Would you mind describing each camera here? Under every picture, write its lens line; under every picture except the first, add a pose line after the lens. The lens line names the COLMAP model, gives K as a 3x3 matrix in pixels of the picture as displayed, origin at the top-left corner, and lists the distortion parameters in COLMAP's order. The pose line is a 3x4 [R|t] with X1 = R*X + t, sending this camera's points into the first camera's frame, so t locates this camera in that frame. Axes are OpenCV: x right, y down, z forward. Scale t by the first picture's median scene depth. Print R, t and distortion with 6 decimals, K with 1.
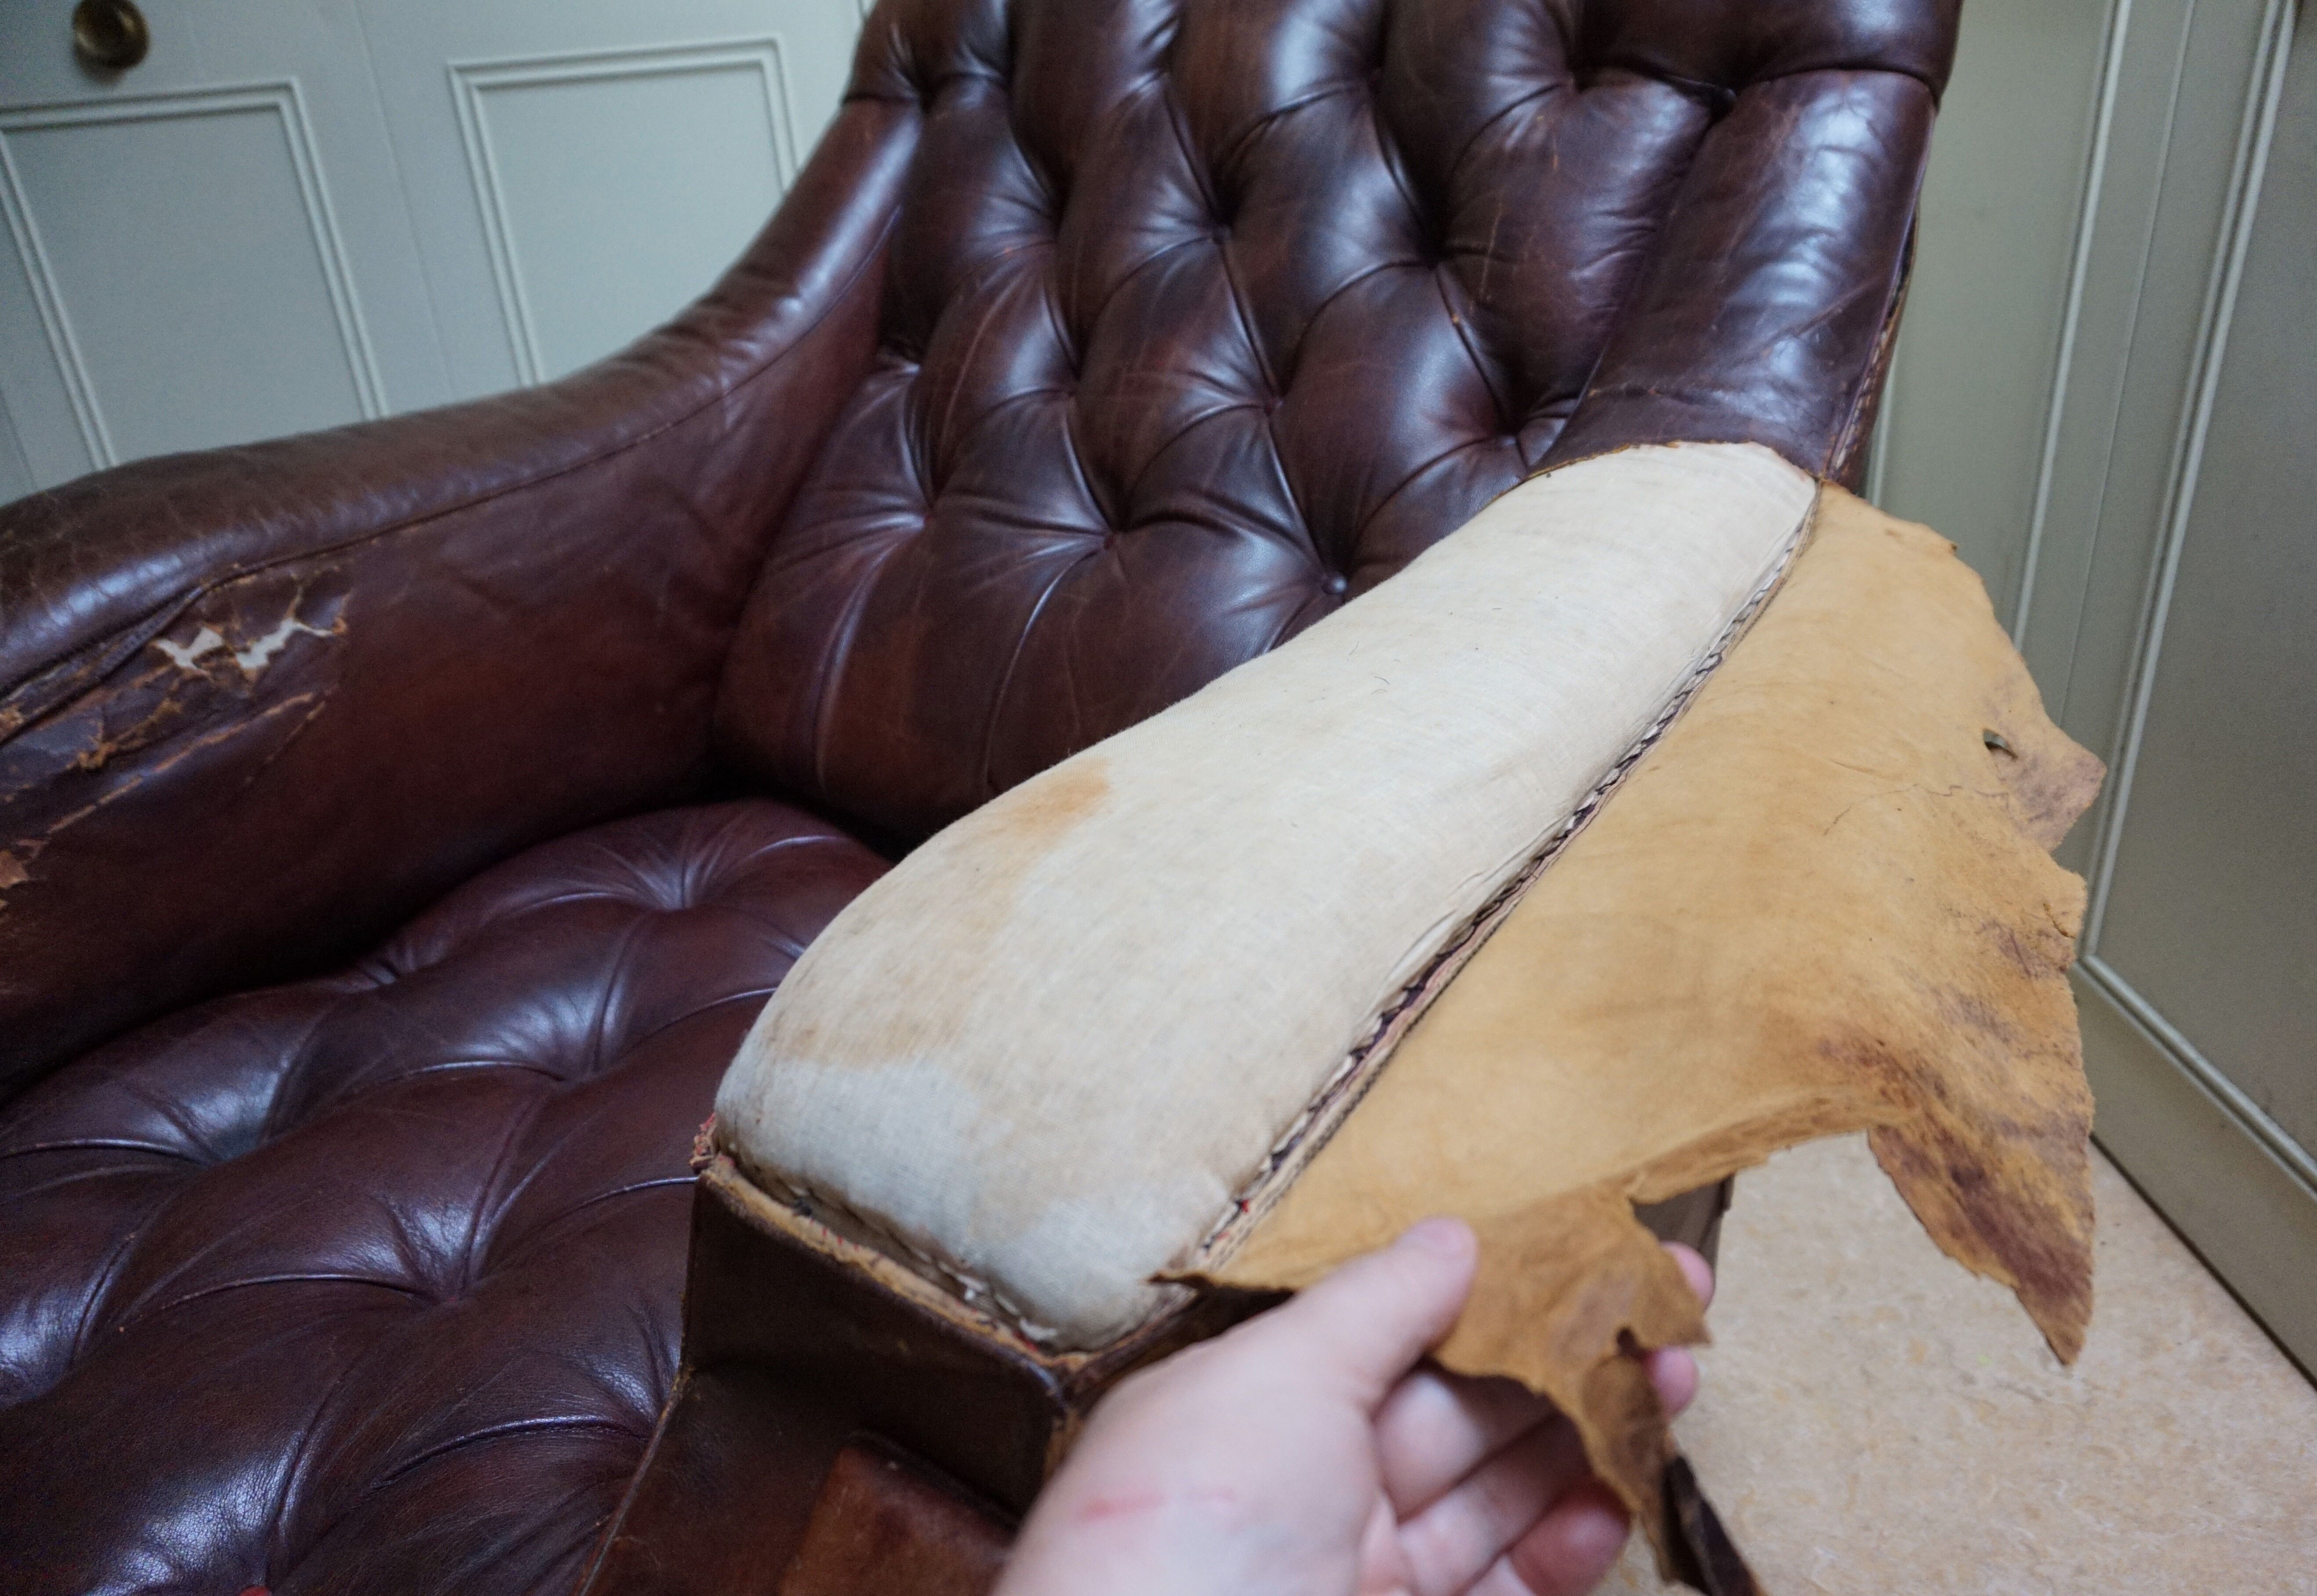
lens RADIAL K [[1683.0, 0, 1213.6], [0, 1683.0, 816.6], [0, 0, 1]] dist [-0.053921, 0.048109]
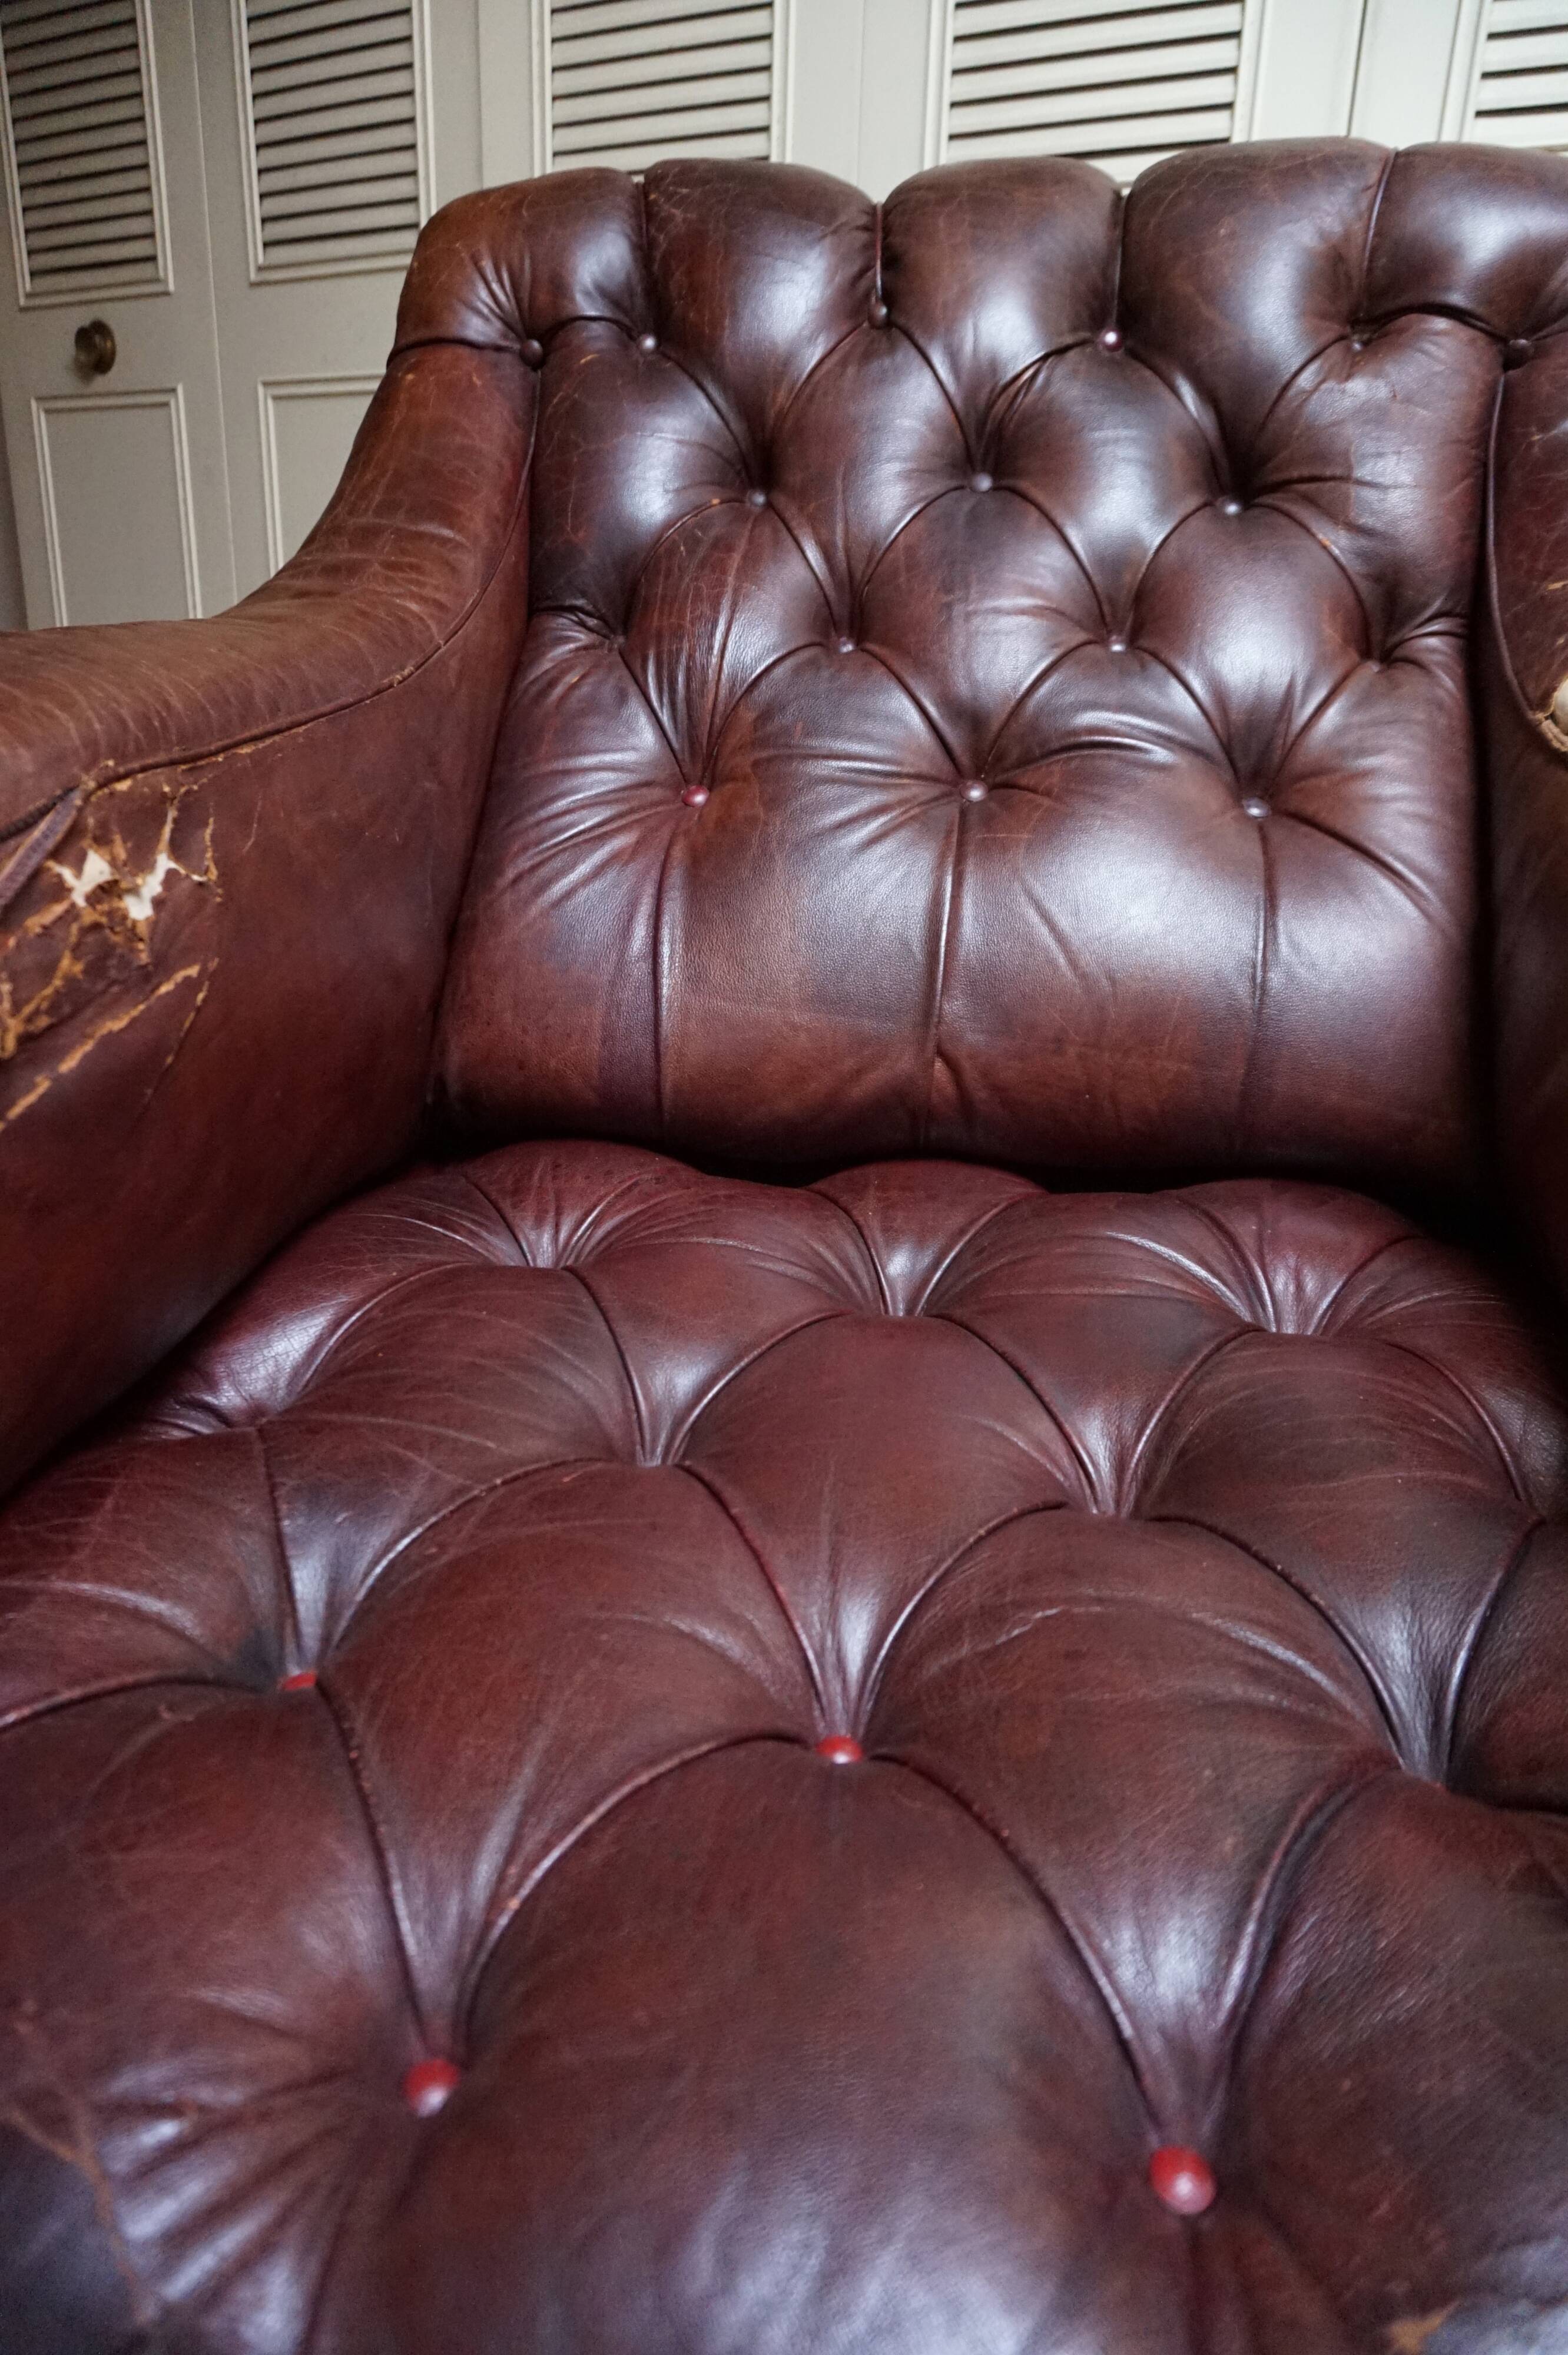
lens RADIAL K [[1630.0, 0, 784.0], [0, 1630.0, 1177.5], [0, 0, 1]] dist [-0.028569, 0.006043]
pose [[0.885574, -0.117556, 0.449376, -0.622669], [0.162396, 0.984749, -0.062422, 0.085749], [-0.435184, 0.128256, 0.891159, 0.324936]]
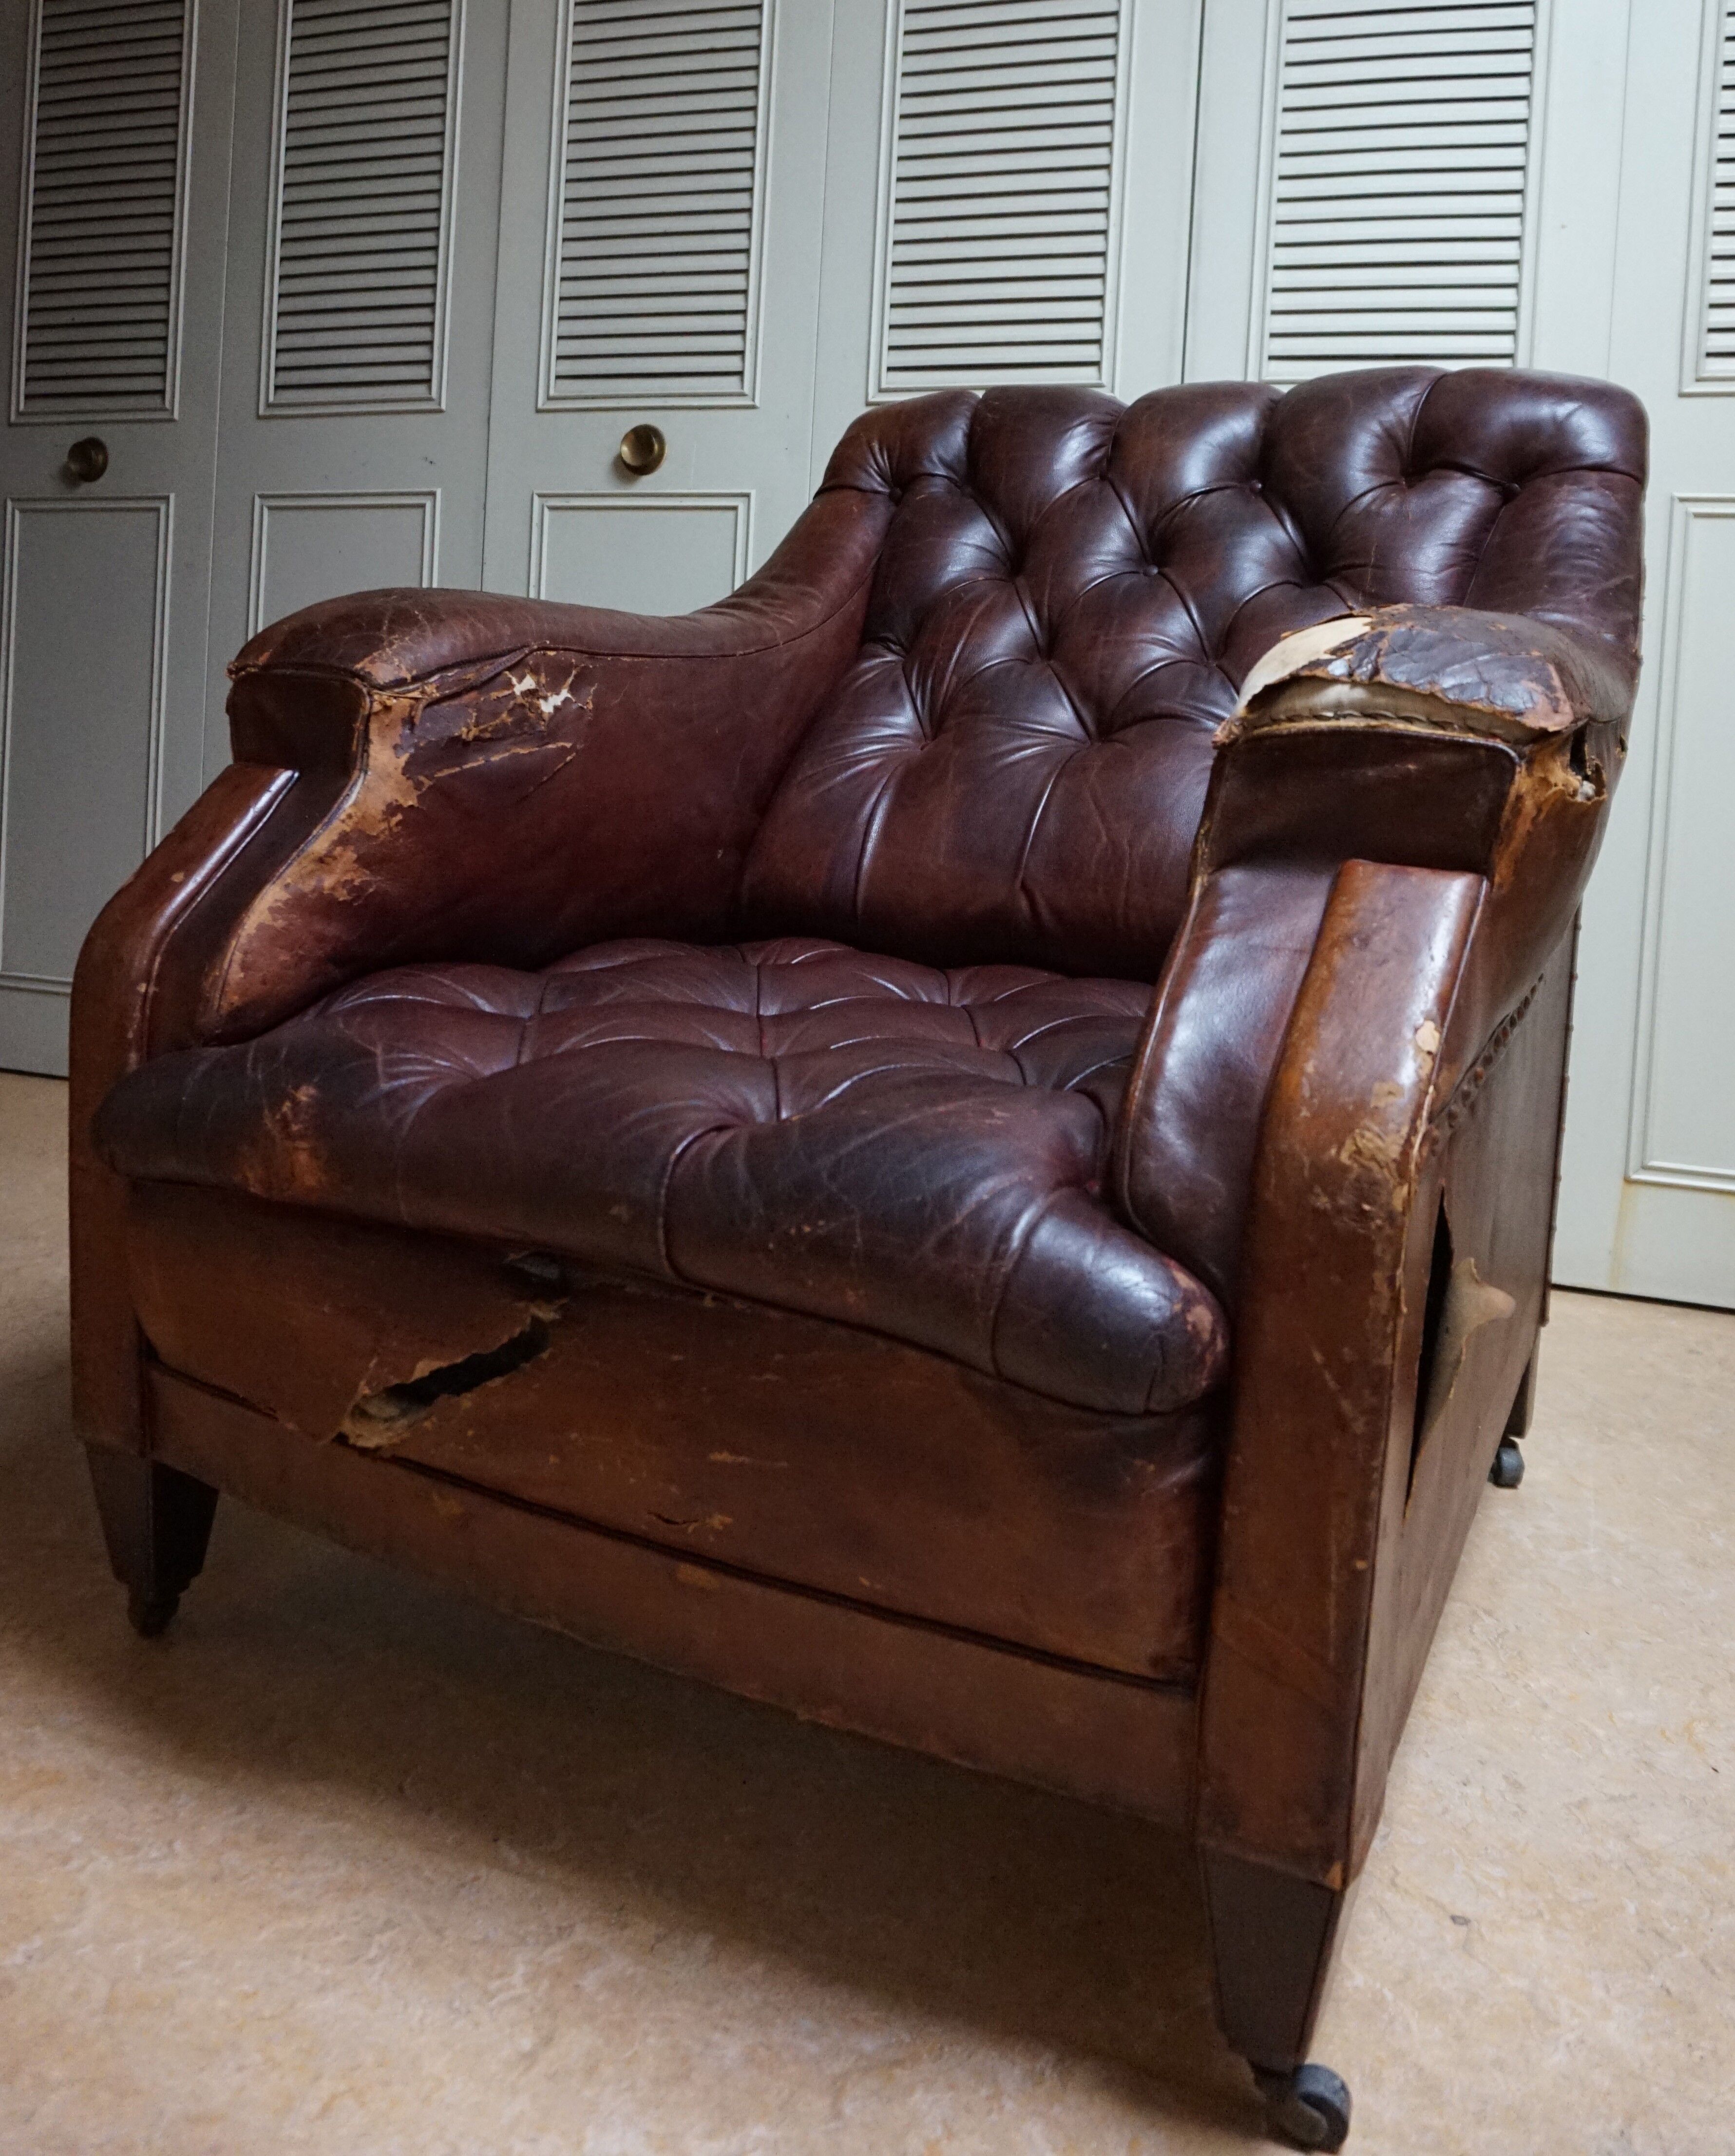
lens RADIAL K [[1920.9, 0, 860.6], [0, 1920.9, 855.4], [0, 0, 1]] dist [-0.043660, 0.048751]
pose [[0.985782, 0.090776, 0.141400, -0.511638], [-0.028506, 0.919664, -0.391670, 0.597993], [-0.165594, 0.382070, 0.909176, -0.406900]]
